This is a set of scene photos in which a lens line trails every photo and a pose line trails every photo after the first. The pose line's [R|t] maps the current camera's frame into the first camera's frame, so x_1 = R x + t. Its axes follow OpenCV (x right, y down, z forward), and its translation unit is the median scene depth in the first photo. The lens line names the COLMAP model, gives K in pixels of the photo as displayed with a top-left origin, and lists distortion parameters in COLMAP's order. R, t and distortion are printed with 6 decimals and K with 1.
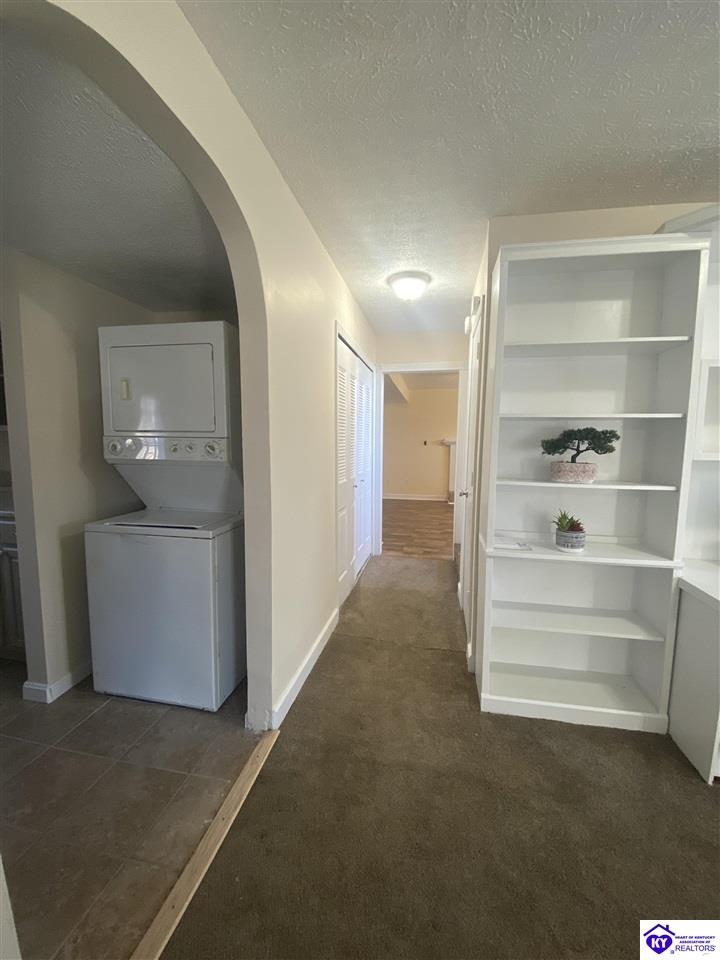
lens RADIAL K [[384.2, 0, 362.1], [0, 384.2, 480.3], [0, 0, 1]] dist [0.029463, -0.026529]
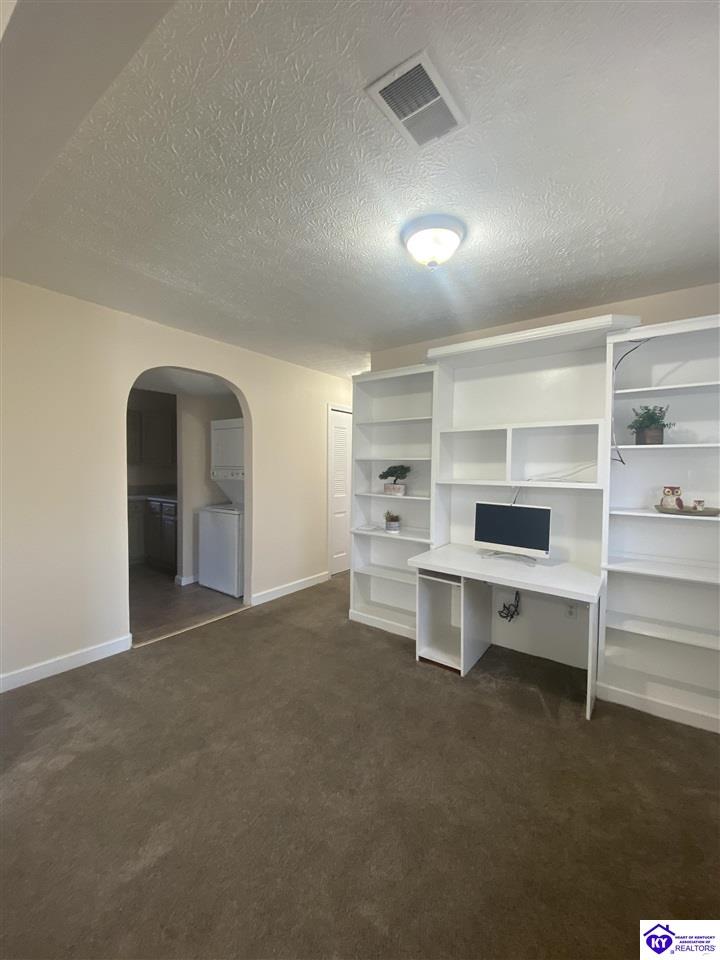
lens RADIAL K [[384.2, 0, 362.1], [0, 384.2, 480.3], [0, 0, 1]] dist [0.029463, -0.026529]
pose [[0.904433, 0.015104, -0.426347, 1.168307], [-0.044796, 0.997211, -0.059701, 0.051463], [0.424257, 0.073094, 0.902587, -0.686174]]
